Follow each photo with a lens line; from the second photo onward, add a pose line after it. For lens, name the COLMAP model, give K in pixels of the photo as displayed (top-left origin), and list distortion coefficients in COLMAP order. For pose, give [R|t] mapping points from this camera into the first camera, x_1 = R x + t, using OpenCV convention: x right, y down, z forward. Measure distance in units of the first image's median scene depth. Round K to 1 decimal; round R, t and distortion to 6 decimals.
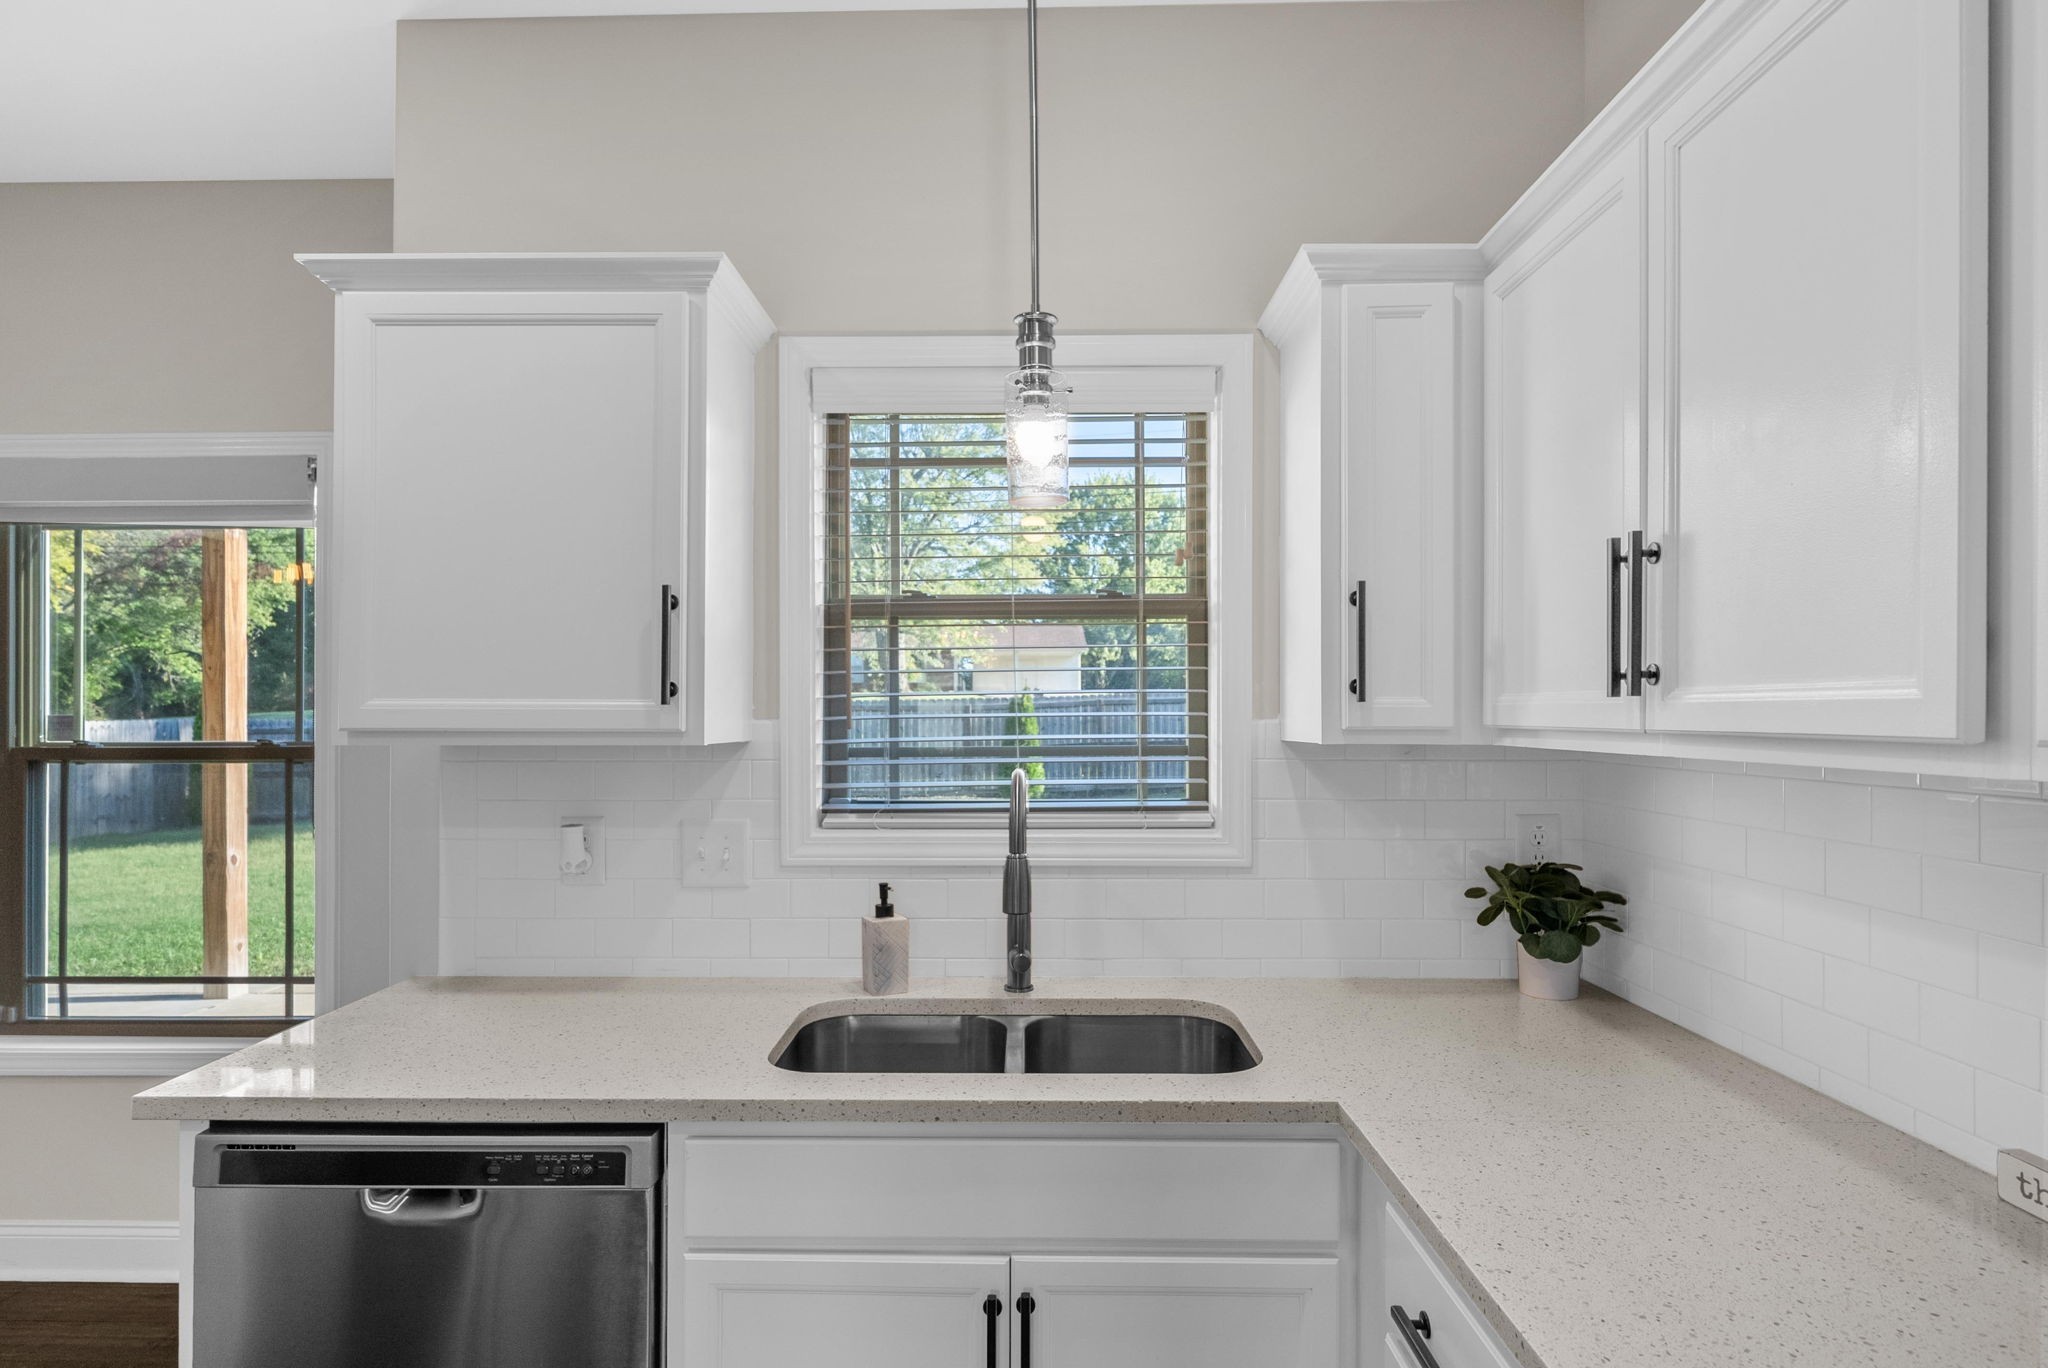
lens RADIAL K [[1078.5, 0, 1018.8], [0, 1078.5, 718.5], [0, 0, 1]] dist [0.002536, 0.000381]
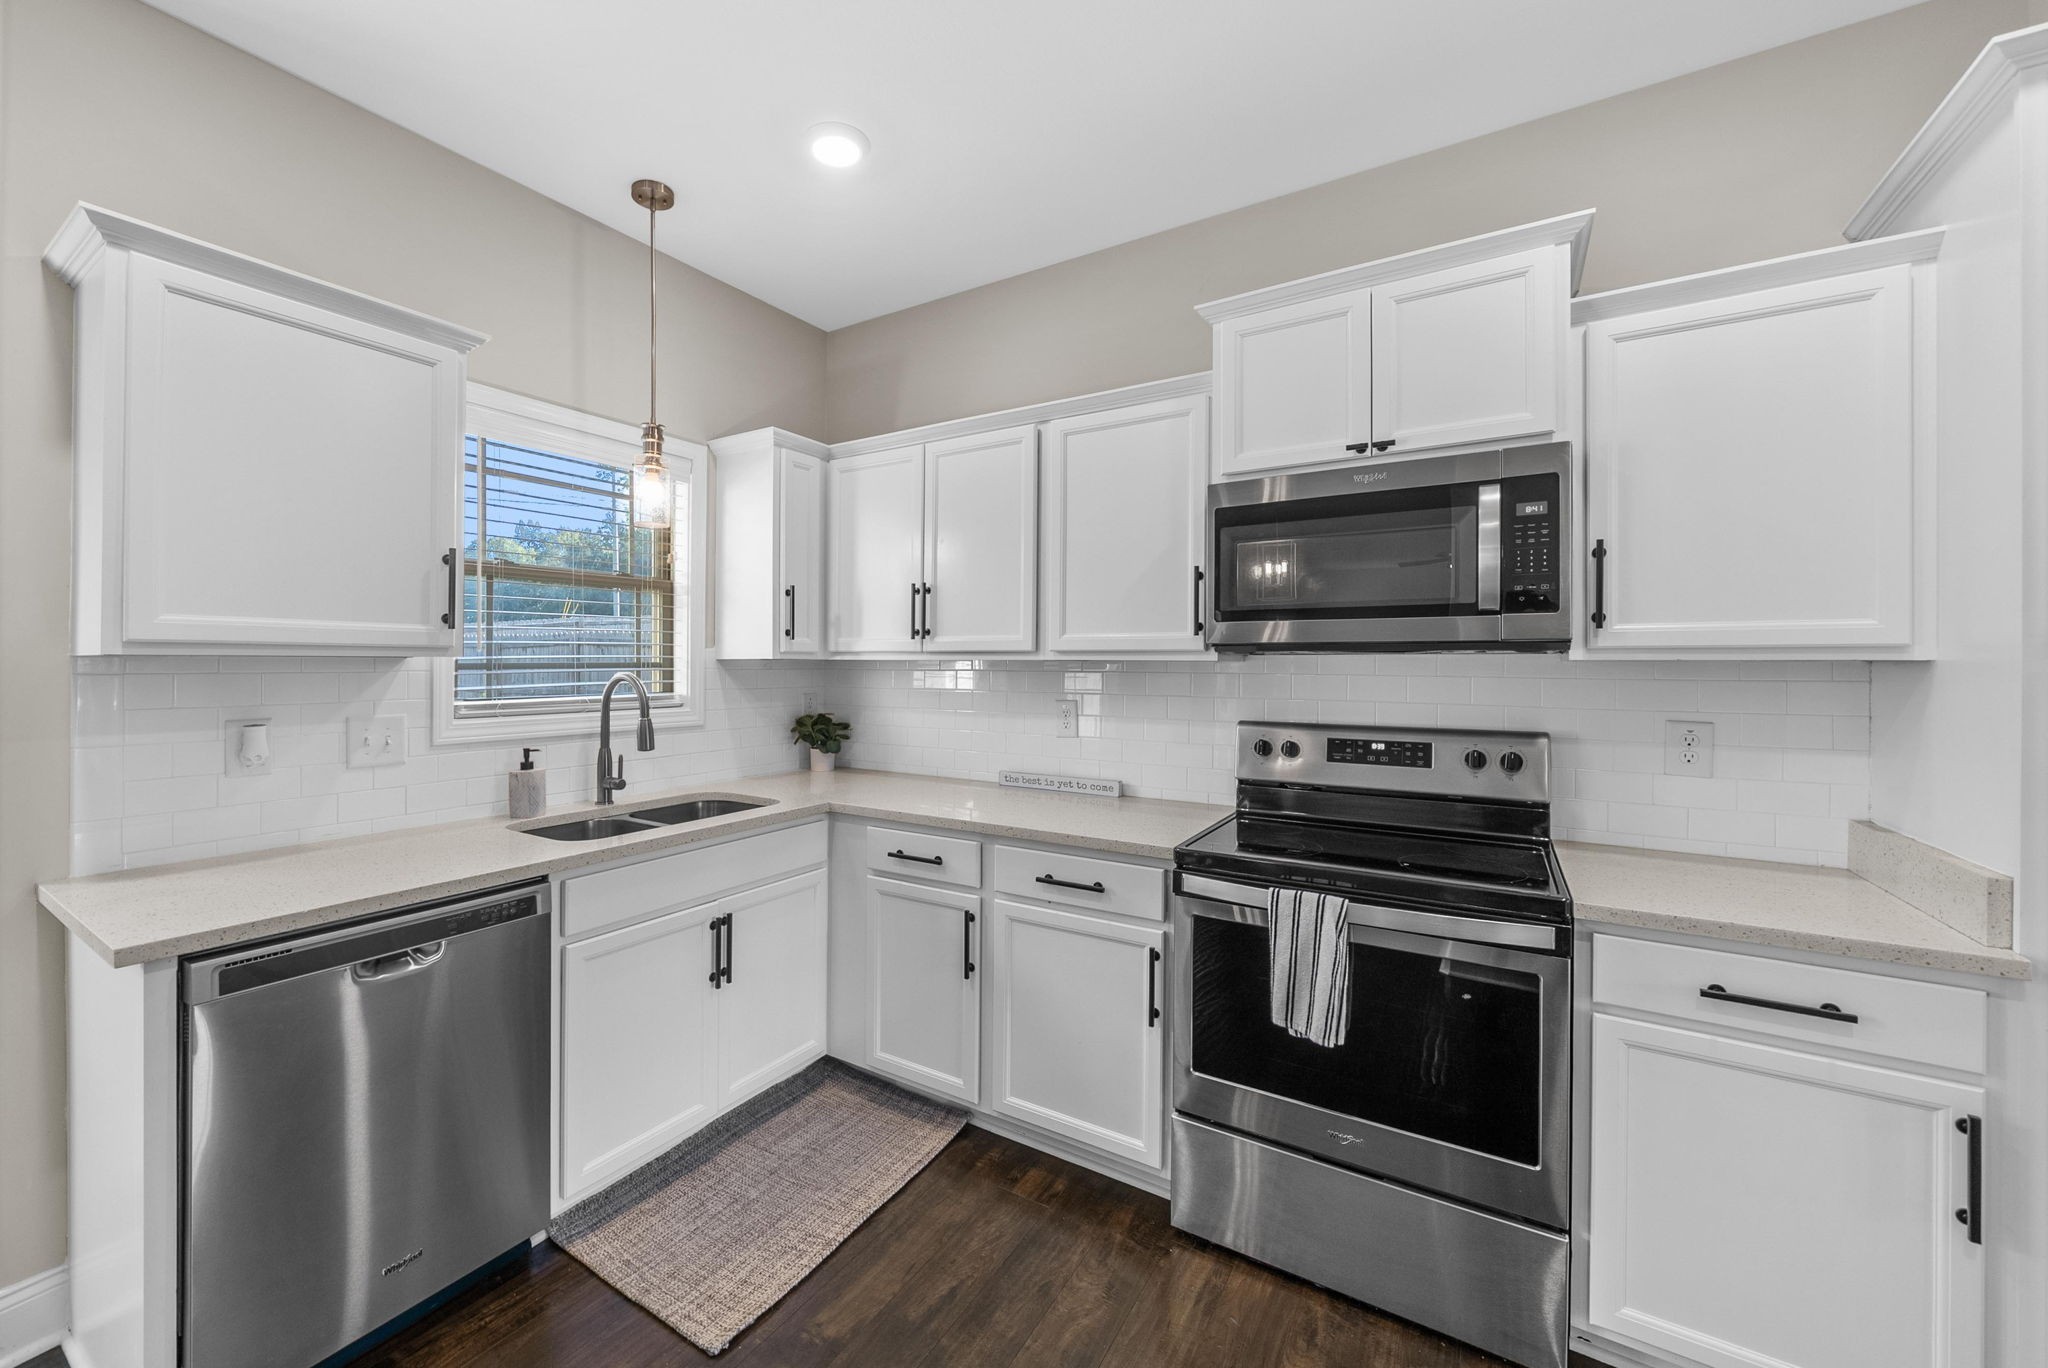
lens RADIAL K [[773.3, 0, 1015.9], [0, 773.3, 680.7], [0, 0, 1]] dist [0.000319, -0.000168]
pose [[0.506142, -0.020677, 0.862202, -0.817871], [-0.000024, 0.999712, 0.023988, 0.030991], [-0.862450, -0.012162, 0.505996, -0.203912]]
